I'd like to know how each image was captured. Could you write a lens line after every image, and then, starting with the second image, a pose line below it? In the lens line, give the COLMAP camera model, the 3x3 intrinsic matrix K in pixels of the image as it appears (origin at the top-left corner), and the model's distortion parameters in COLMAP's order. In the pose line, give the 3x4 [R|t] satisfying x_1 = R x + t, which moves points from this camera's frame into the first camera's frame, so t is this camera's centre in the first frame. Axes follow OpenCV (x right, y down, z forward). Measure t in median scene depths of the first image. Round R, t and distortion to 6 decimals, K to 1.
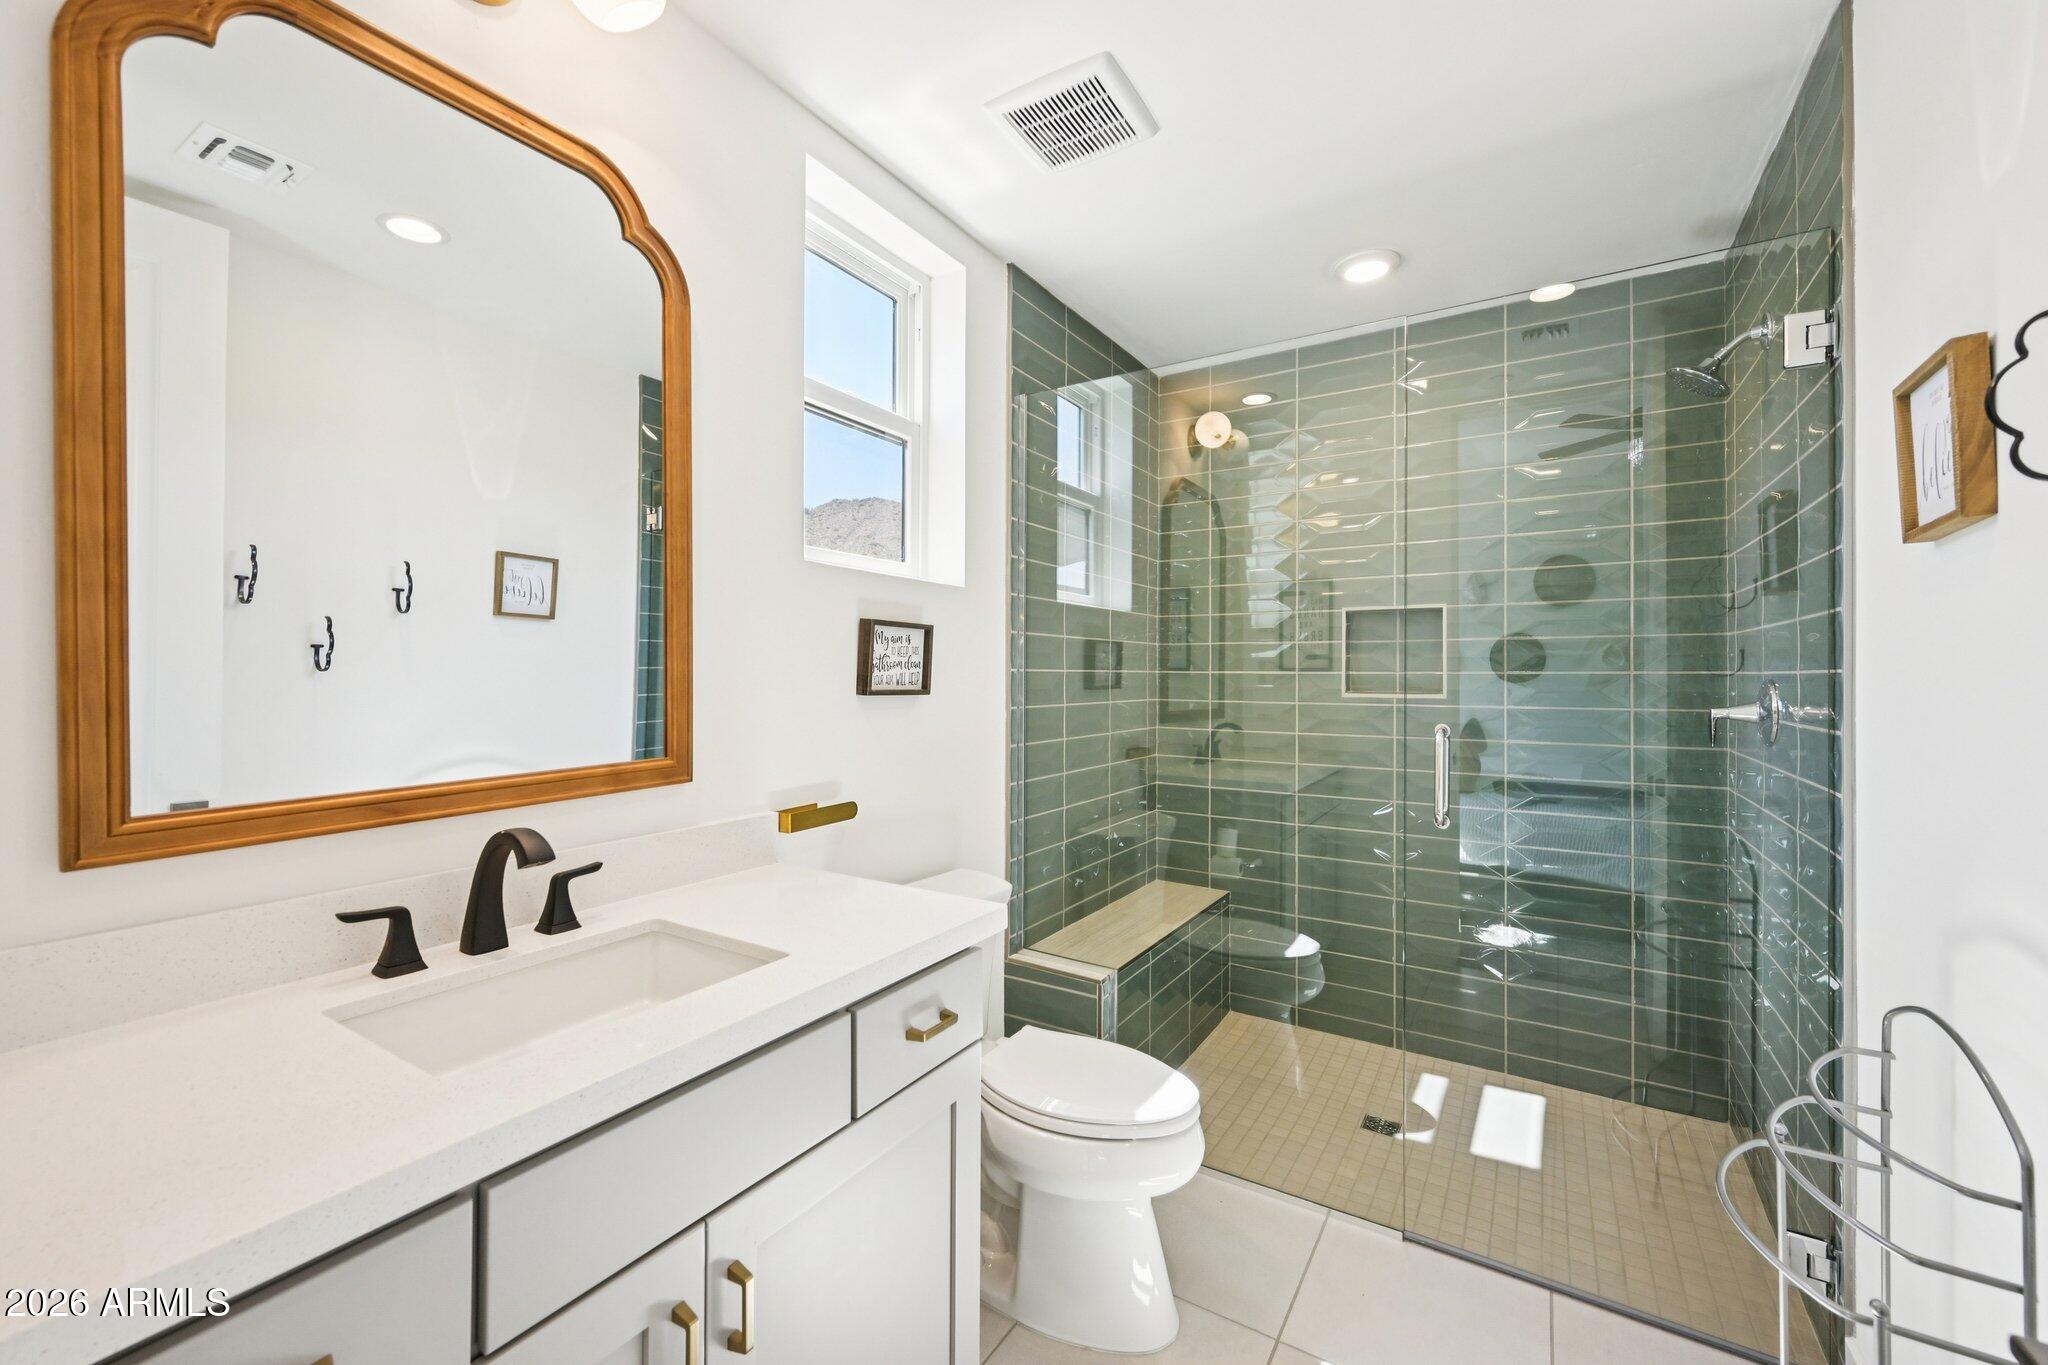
lens RADIAL K [[809.2, 0, 1018.2], [0, 809.2, 671.4], [0, 0, 1]] dist [0.002426, 0.000205]
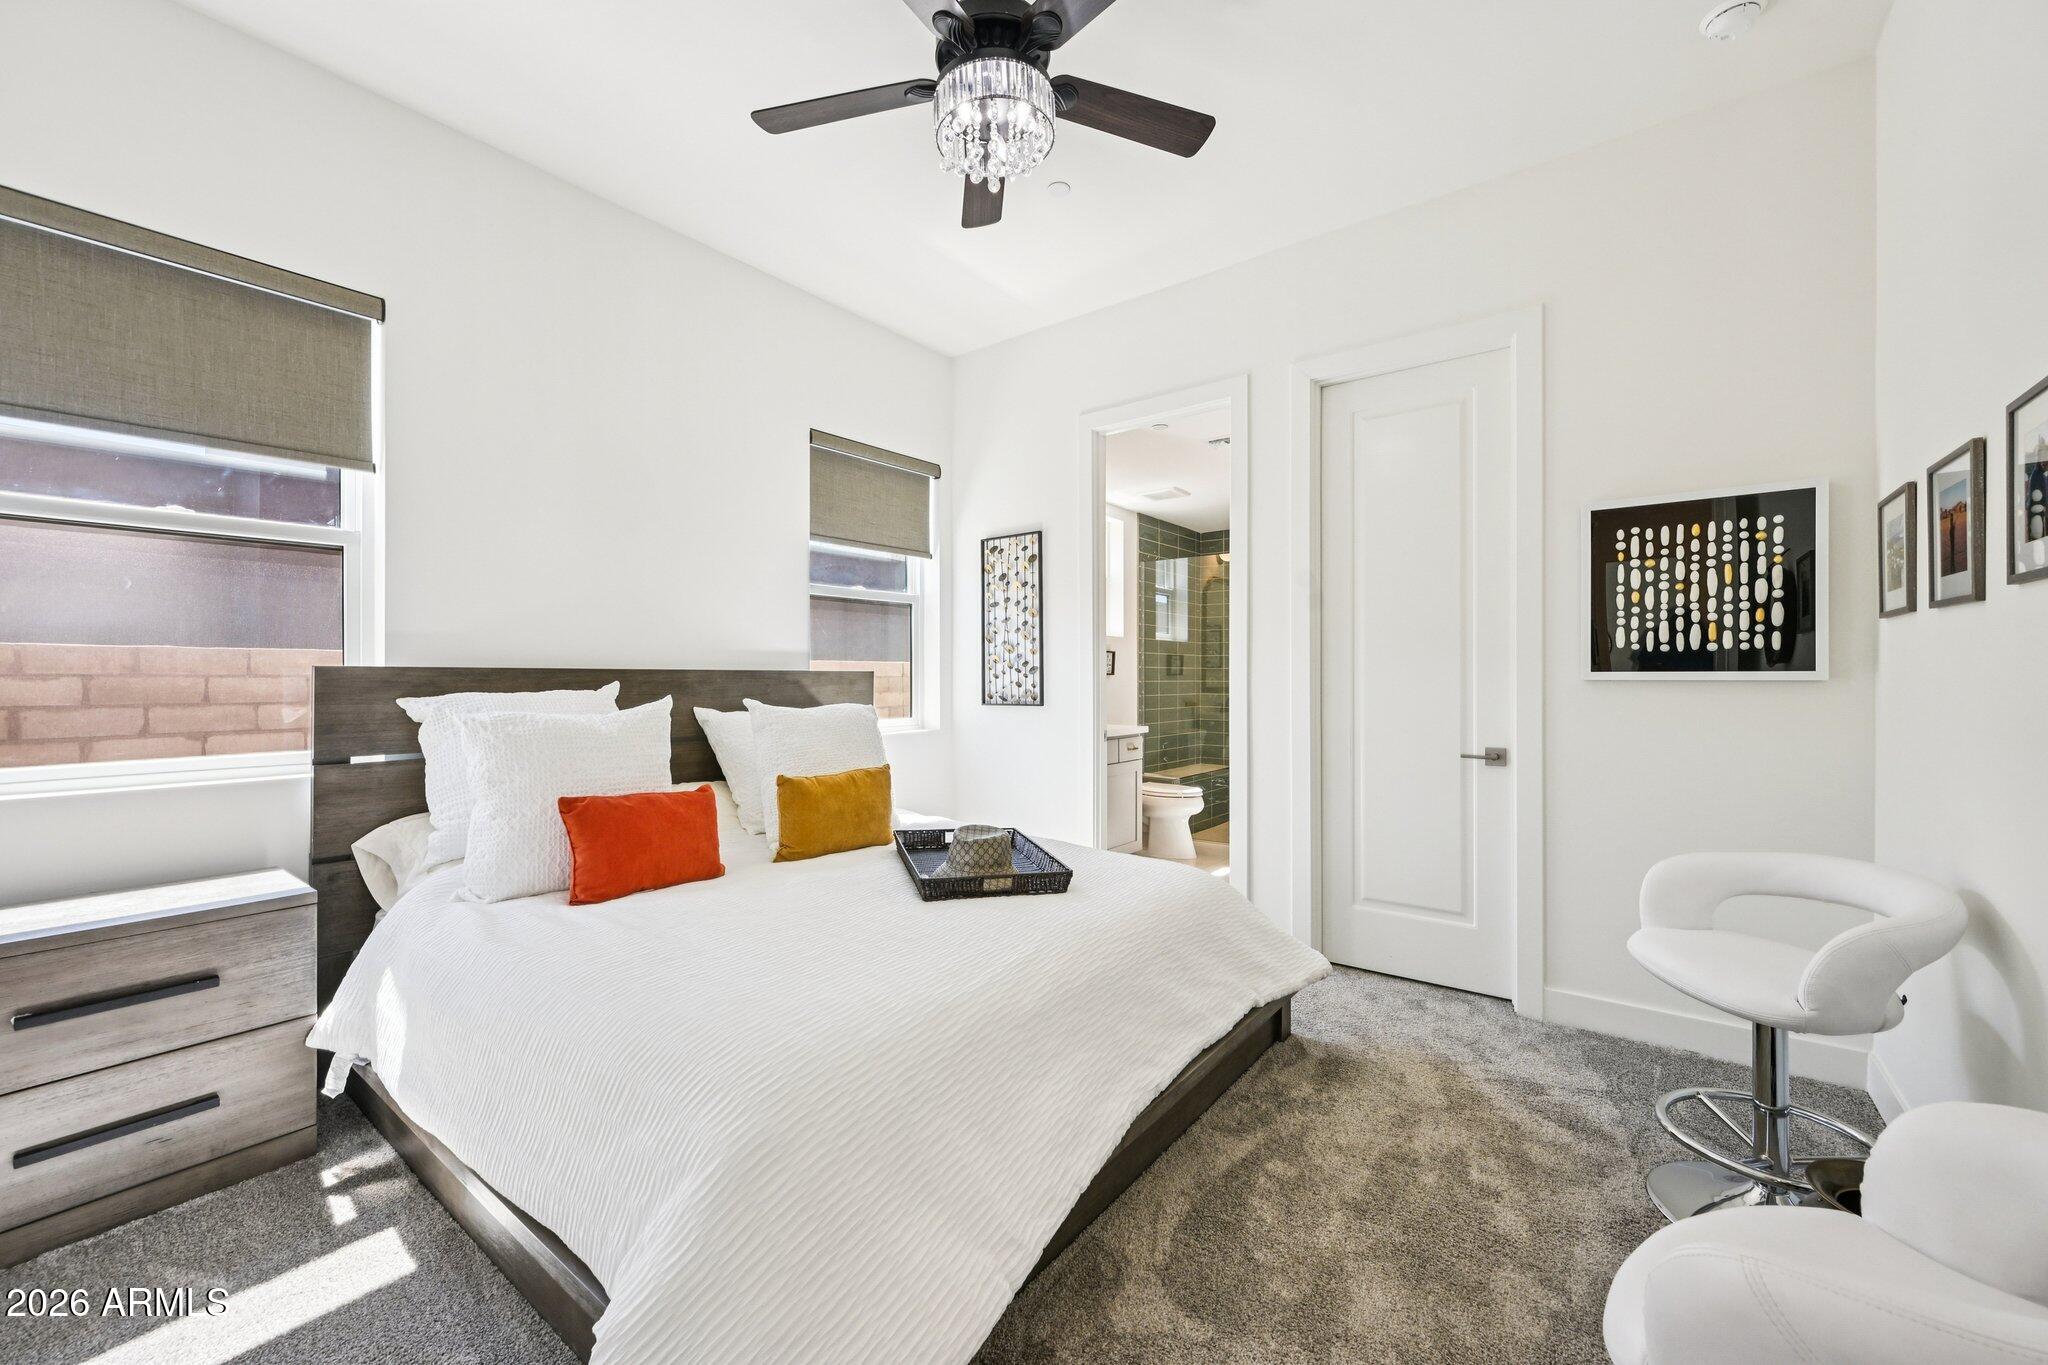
lens RADIAL K [[809.2, 0, 1018.2], [0, 809.2, 671.4], [0, 0, 1]] dist [0.002426, 0.000205]
pose [[0.995658, -0.001832, -0.093068, -0.143820], [0.001557, 0.999994, -0.003021, 0.018433], [0.093073, 0.002863, 0.995655, -1.531753]]
